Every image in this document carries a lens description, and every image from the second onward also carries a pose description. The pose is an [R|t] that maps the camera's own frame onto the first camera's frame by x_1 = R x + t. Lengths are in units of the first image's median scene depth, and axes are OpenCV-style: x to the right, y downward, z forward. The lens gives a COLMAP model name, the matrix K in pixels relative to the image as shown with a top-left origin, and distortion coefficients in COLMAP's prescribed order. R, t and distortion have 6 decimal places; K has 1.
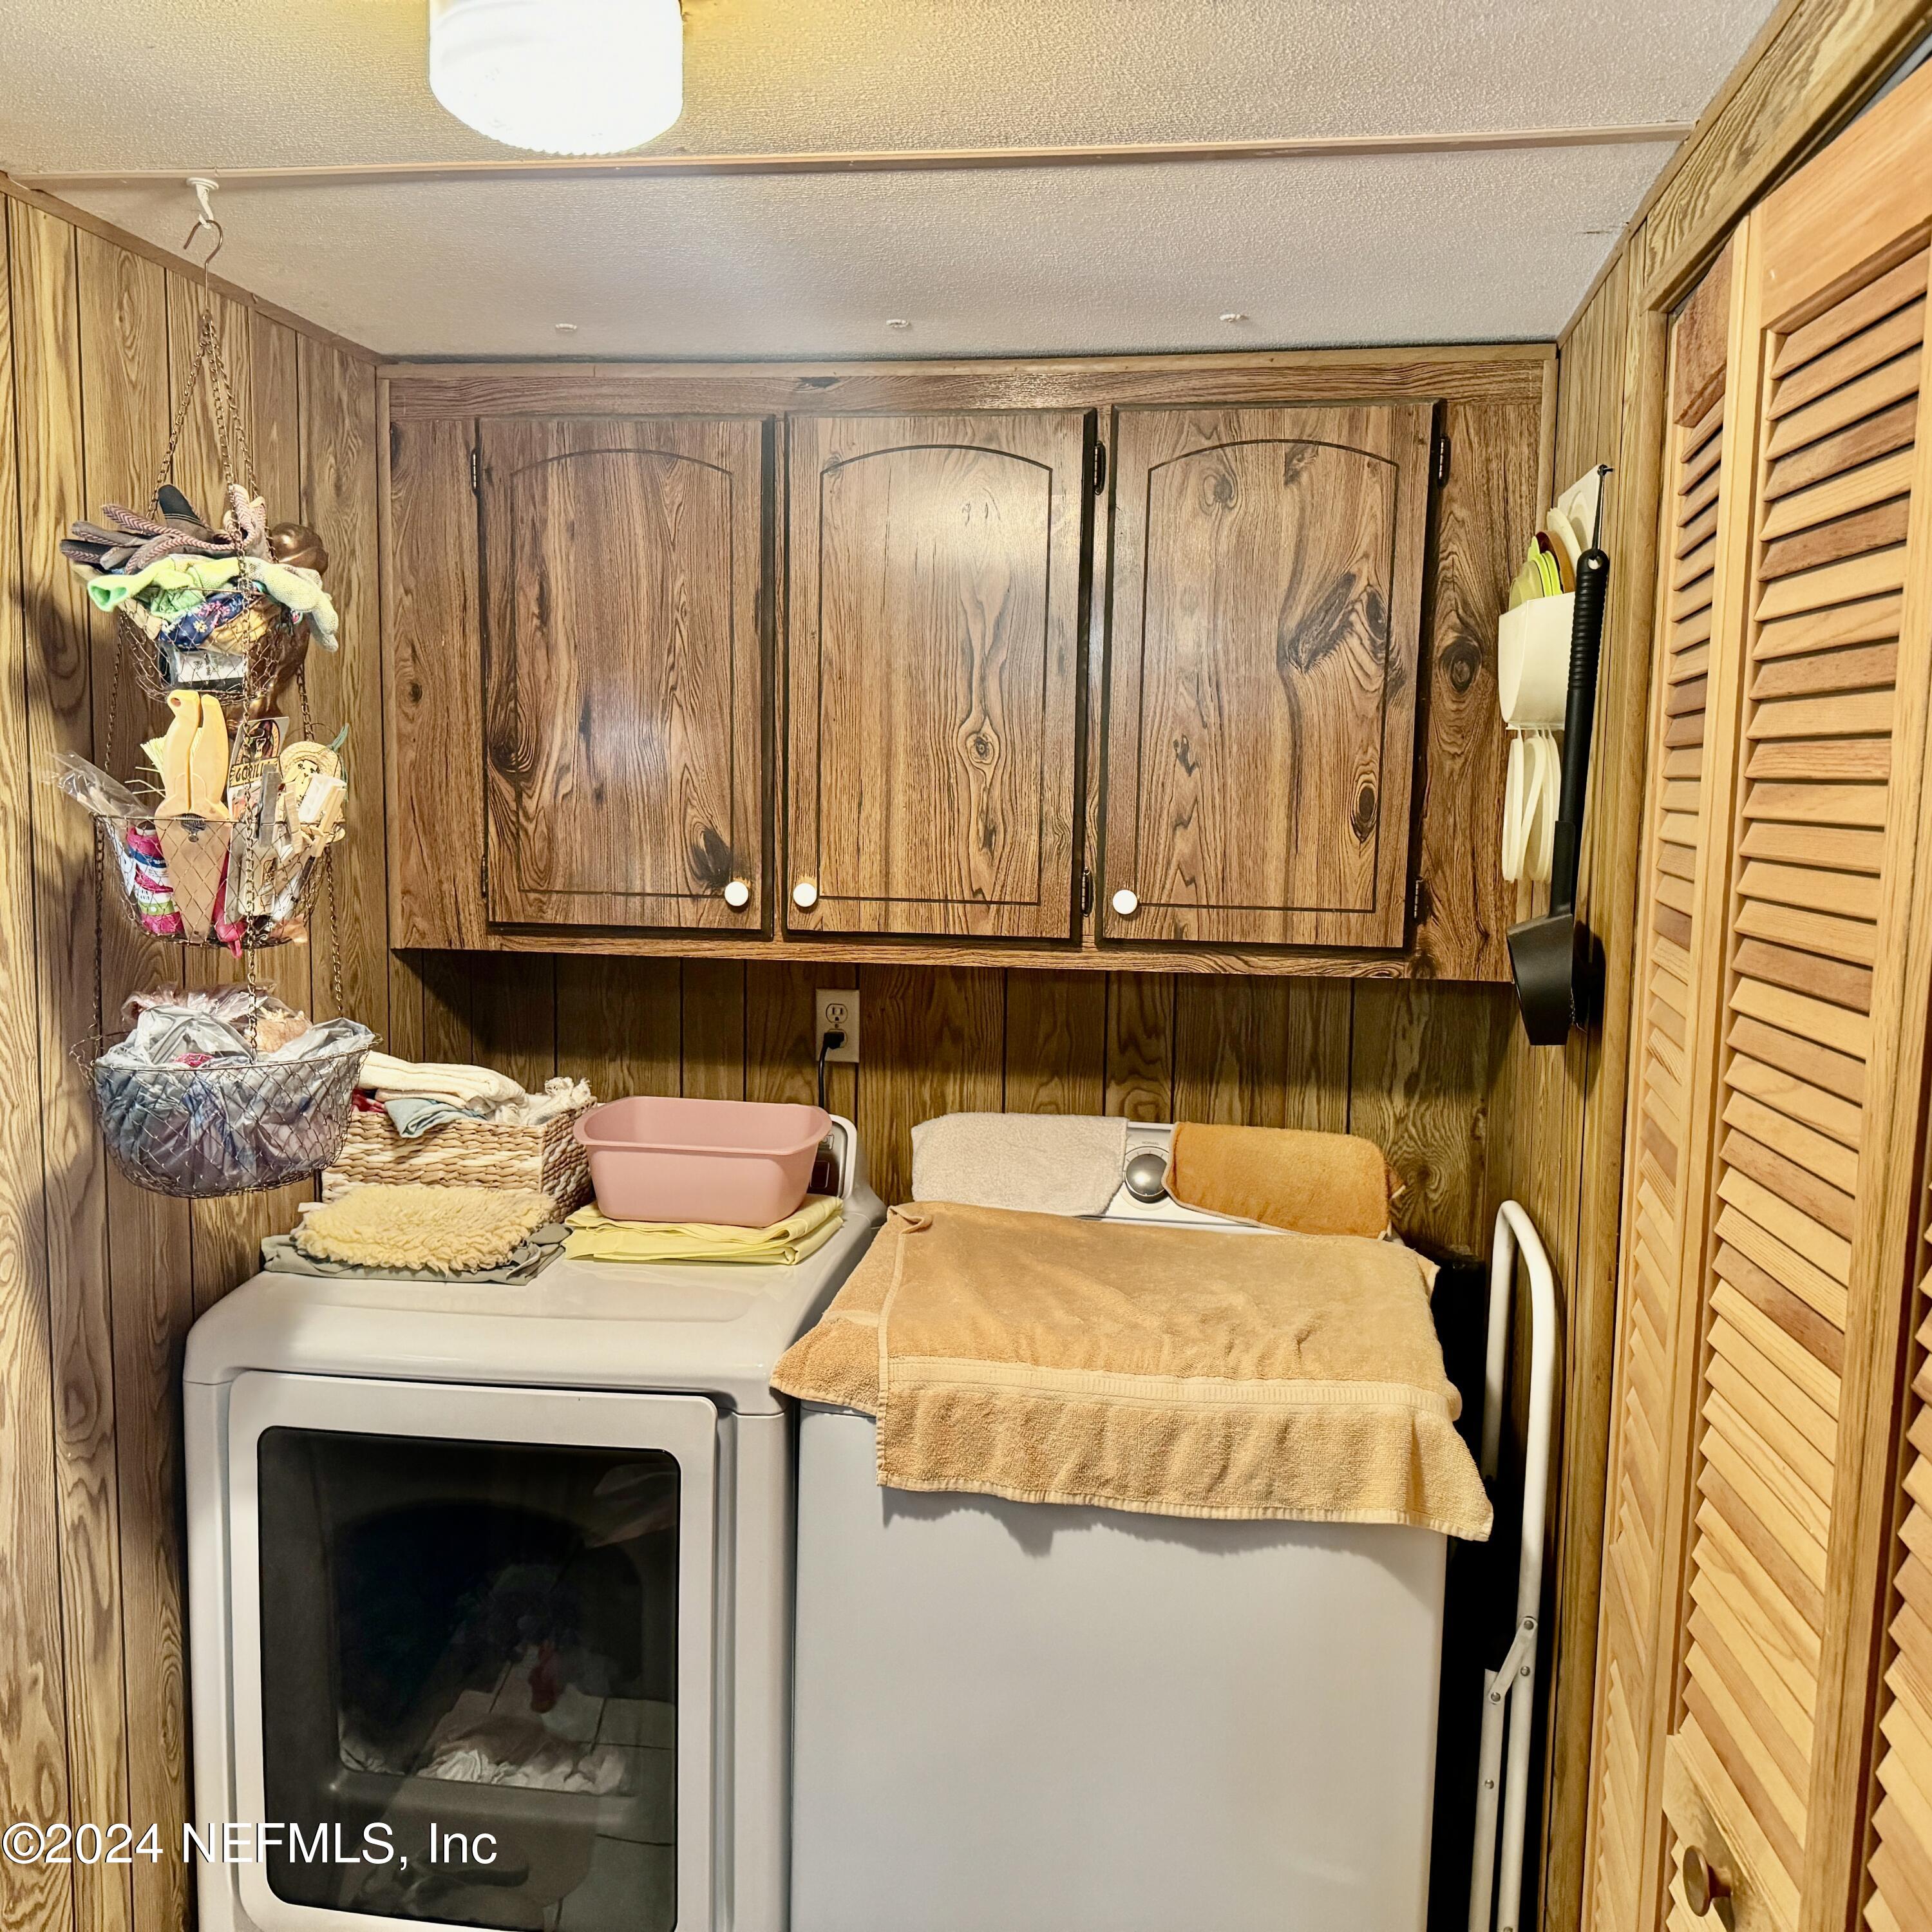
lens RADIAL K [[1830.8, 0, 950.8], [0, 1830.8, 977.3], [0, 0, 1]] dist [0.020384, -0.025980]
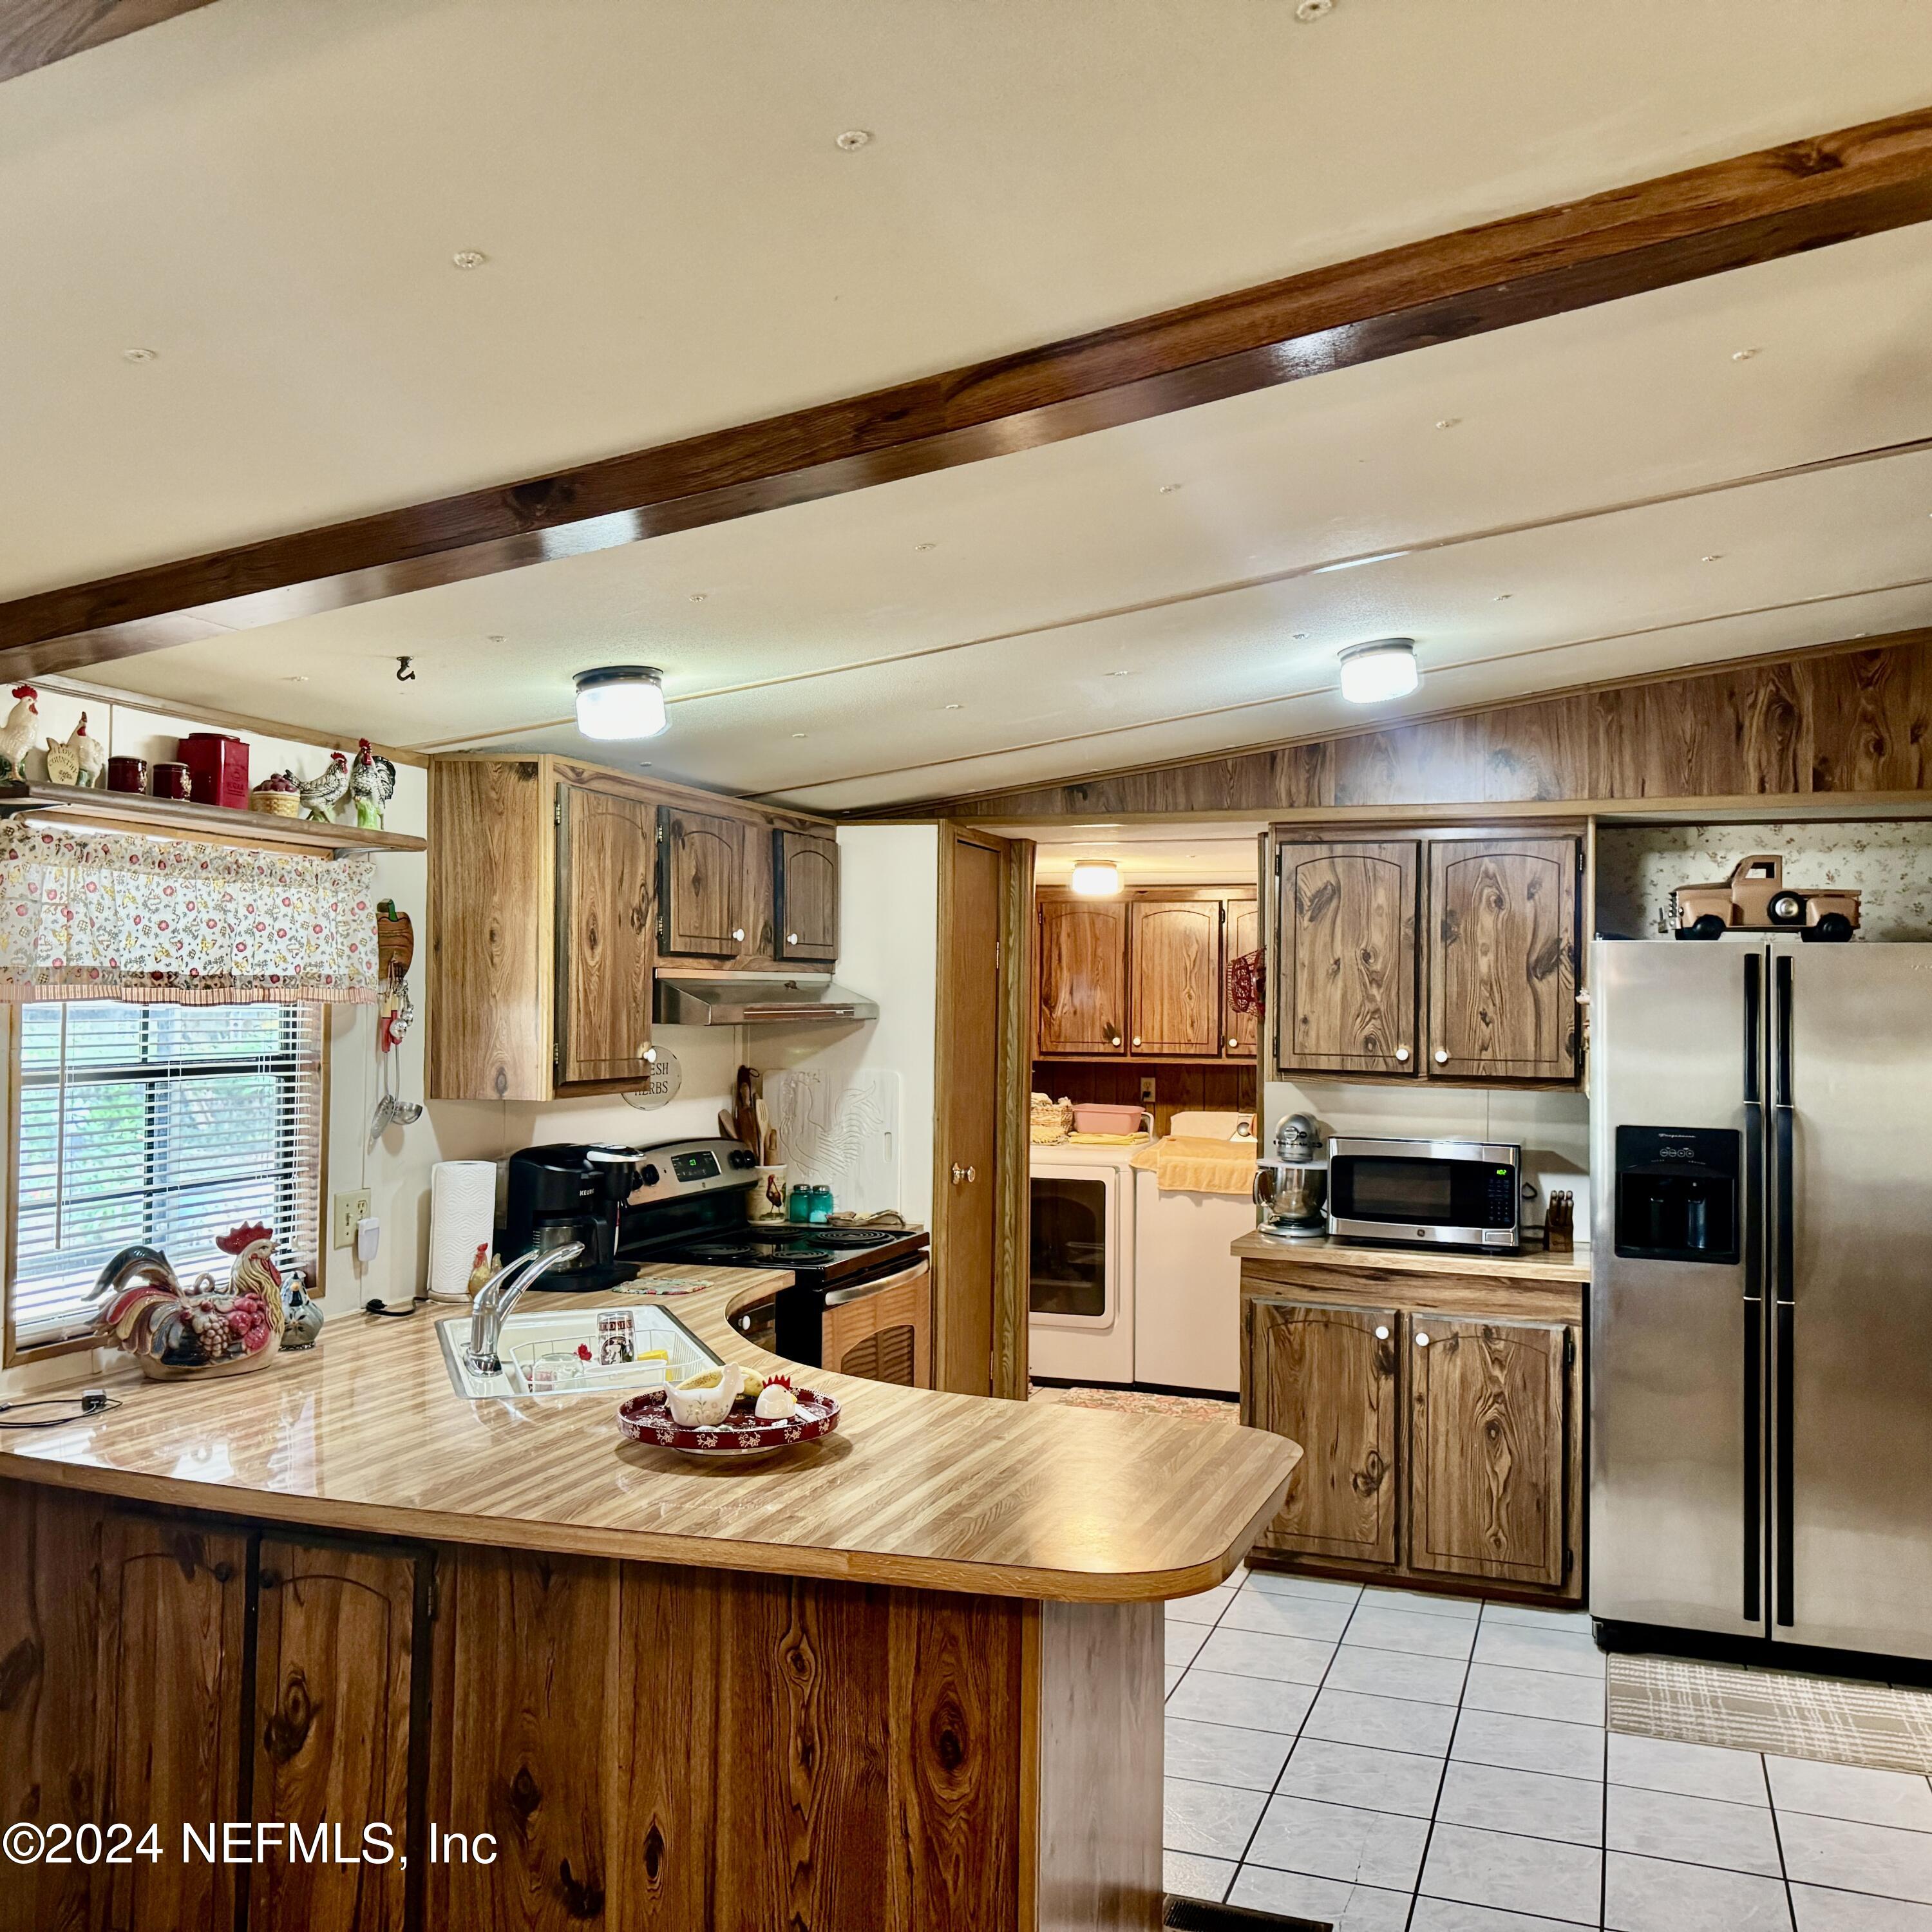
lens RADIAL K [[1830.8, 0, 950.8], [0, 1830.8, 977.3], [0, 0, 1]] dist [0.020384, -0.025980]
pose [[0.984441, -0.012399, -0.175277, 0.171664], [-0.010046, 0.991904, -0.126589, 0.263207], [0.175428, 0.126380, 0.976347, -2.321223]]
